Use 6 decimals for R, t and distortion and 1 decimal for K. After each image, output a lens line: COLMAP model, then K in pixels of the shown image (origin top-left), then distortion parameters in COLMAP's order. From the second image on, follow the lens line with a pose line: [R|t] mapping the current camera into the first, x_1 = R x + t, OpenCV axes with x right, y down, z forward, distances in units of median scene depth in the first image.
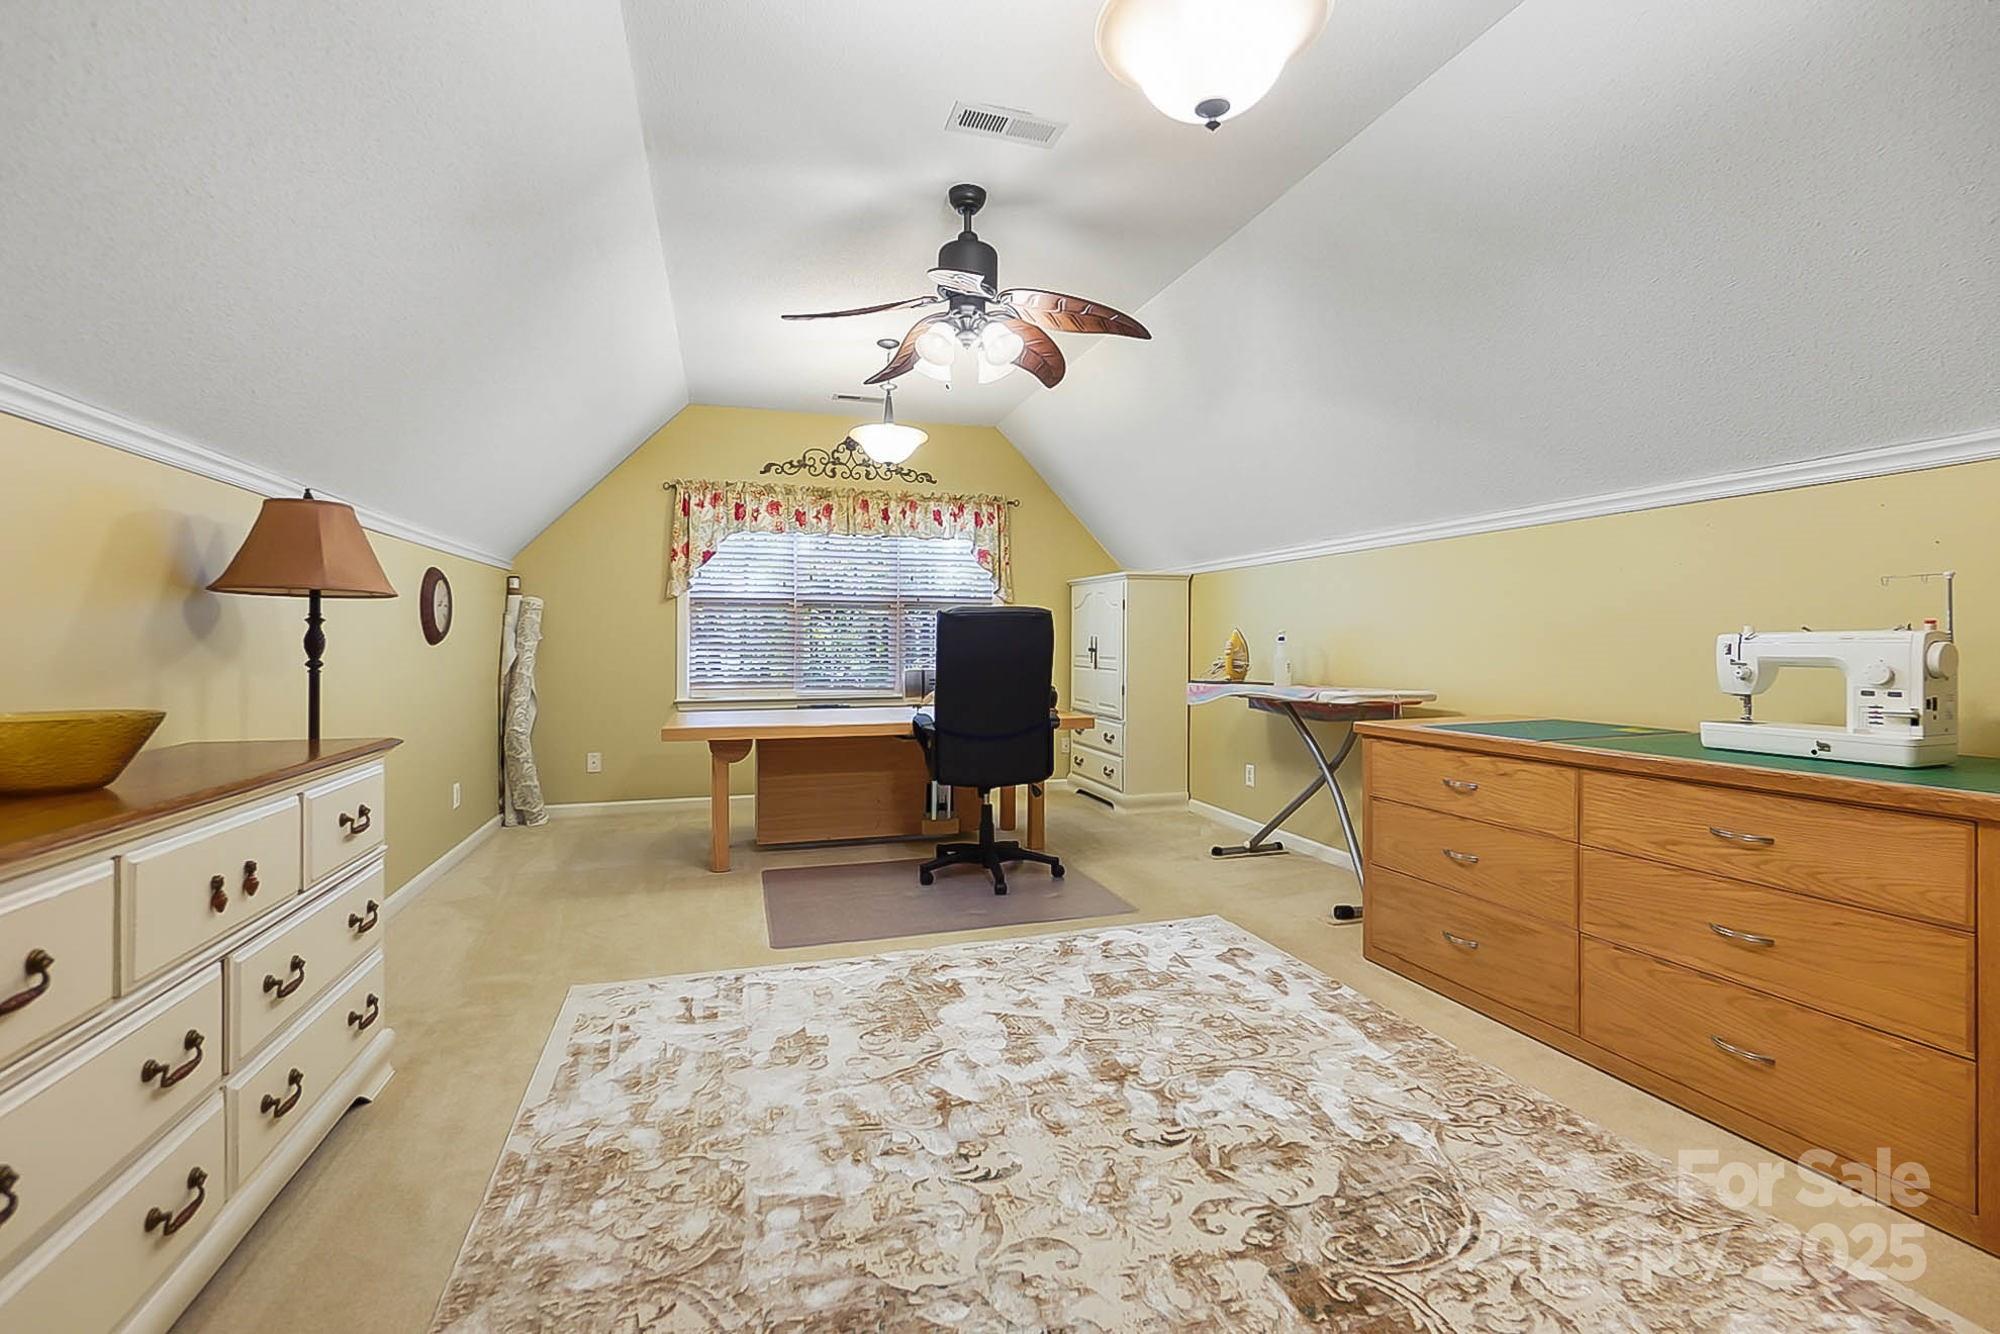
lens RADIAL K [[893.3, 0, 987.5], [0, 893.3, 660.8], [0, 0, 1]] dist [0.001327, -0.001472]
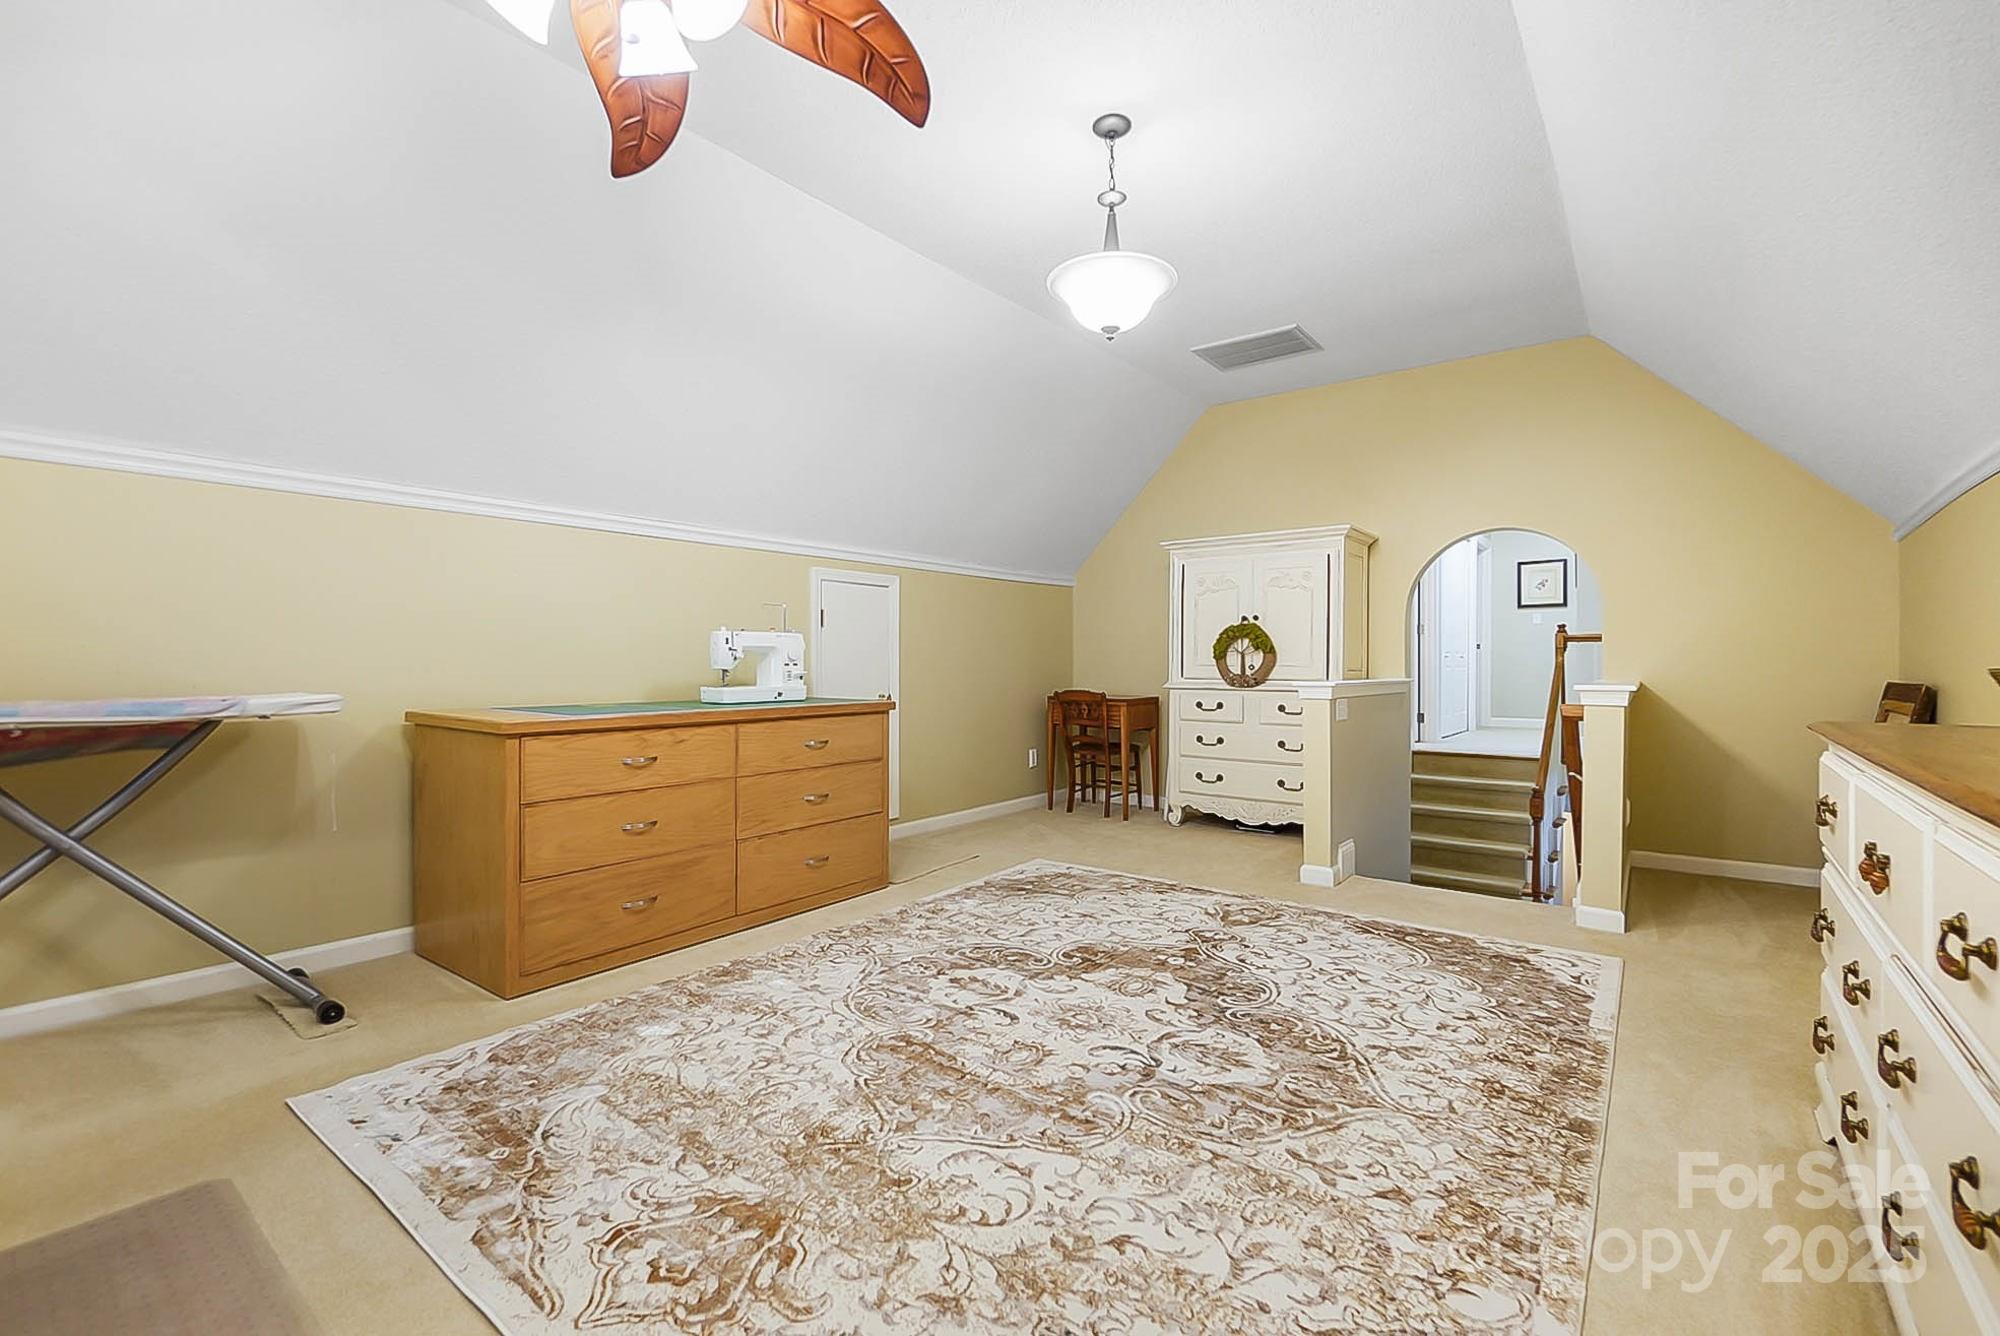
lens RADIAL K [[895.2, 0, 994.6], [0, 895.2, 663.8], [0, 0, 1]] dist [-0.066875, 0.024261]
pose [[-0.591181, 0.011575, 0.806456, -0.776347], [0.029070, 0.999553, 0.006964, 0.032590], [-0.806015, 0.027561, -0.591254, 1.654485]]
